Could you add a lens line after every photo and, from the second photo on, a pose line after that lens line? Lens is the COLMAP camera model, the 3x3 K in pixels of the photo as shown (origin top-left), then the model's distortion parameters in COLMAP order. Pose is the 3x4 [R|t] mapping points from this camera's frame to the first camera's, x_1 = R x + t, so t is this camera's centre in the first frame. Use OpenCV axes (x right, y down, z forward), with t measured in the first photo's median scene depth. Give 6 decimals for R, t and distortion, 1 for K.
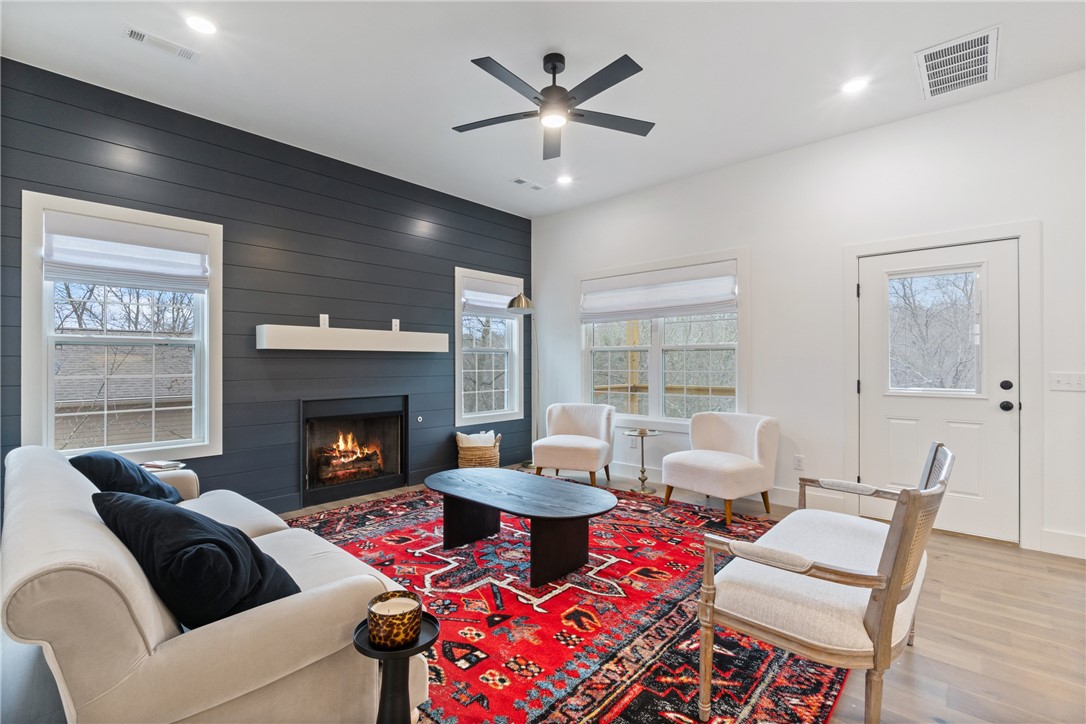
lens RADIAL K [[492.8, 0, 527.8], [0, 492.8, 361.0], [0, 0, 1]] dist [-0.012976, 0.001783]
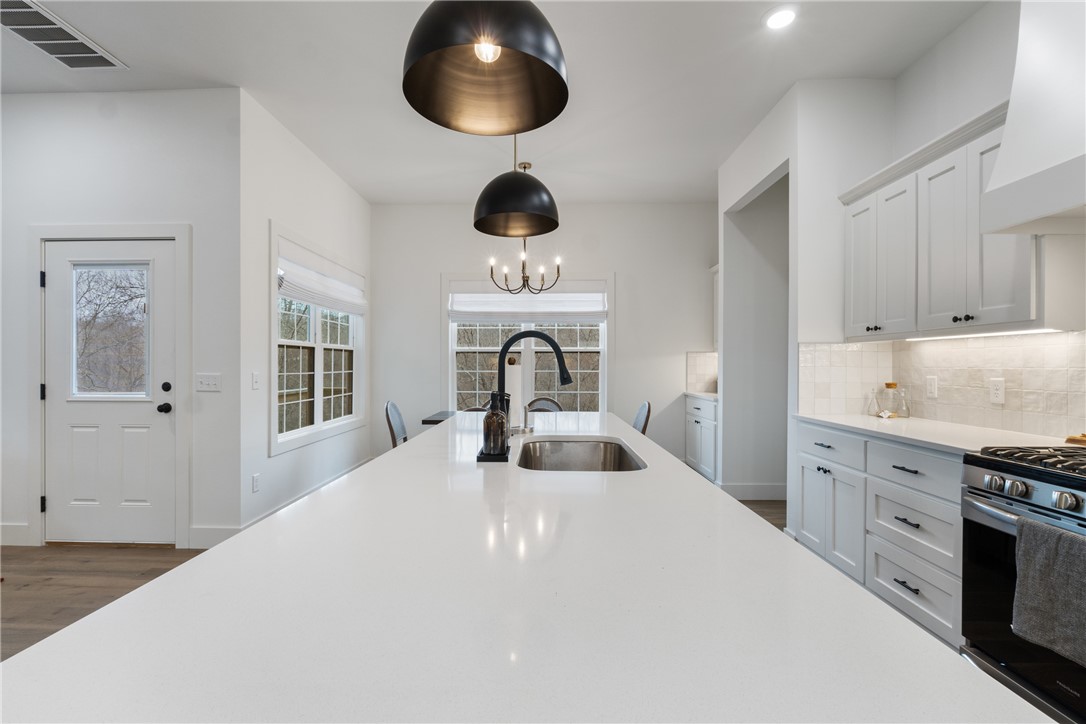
lens RADIAL K [[492.8, 0, 539.4], [0, 492.8, 365.4], [0, 0, 1]] dist [-0.012976, 0.001783]
pose [[0.750428, 0.000242, 0.660953, 0.818840], [-0.005174, 0.999971, 0.005509, -0.003347], [-0.660932, -0.007554, 0.750407, -0.226789]]
